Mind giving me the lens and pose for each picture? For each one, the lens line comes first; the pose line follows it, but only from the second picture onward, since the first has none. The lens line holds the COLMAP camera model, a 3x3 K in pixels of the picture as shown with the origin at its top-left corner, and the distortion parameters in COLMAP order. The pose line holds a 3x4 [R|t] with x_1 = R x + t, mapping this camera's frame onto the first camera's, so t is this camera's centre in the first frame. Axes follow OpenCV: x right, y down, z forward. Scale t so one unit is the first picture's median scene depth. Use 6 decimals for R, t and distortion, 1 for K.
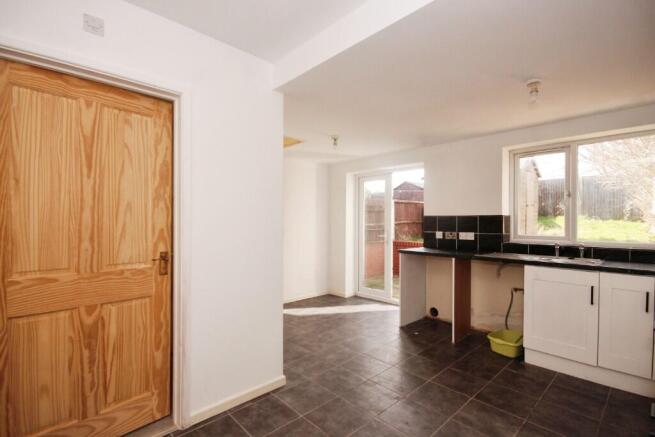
lens RADIAL K [[305.7, 0, 326.4], [0, 305.7, 223.2], [0, 0, 1]] dist [-0.003828, -0.001562]
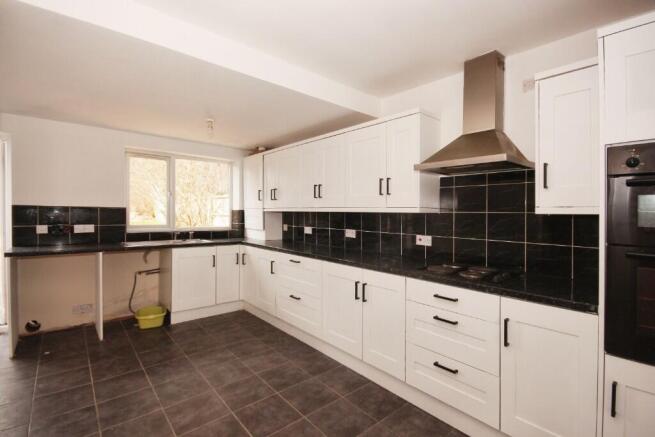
lens RADIAL K [[305.7, 0, 327.0], [0, 305.7, 214.3], [0, 0, 1]] dist [-0.003828, -0.001562]
pose [[0.040046, -0.004668, 0.999187, -0.541993], [-0.009360, 0.999943, 0.005047, -0.016662], [-0.999154, -0.009555, 0.040000, 0.270003]]
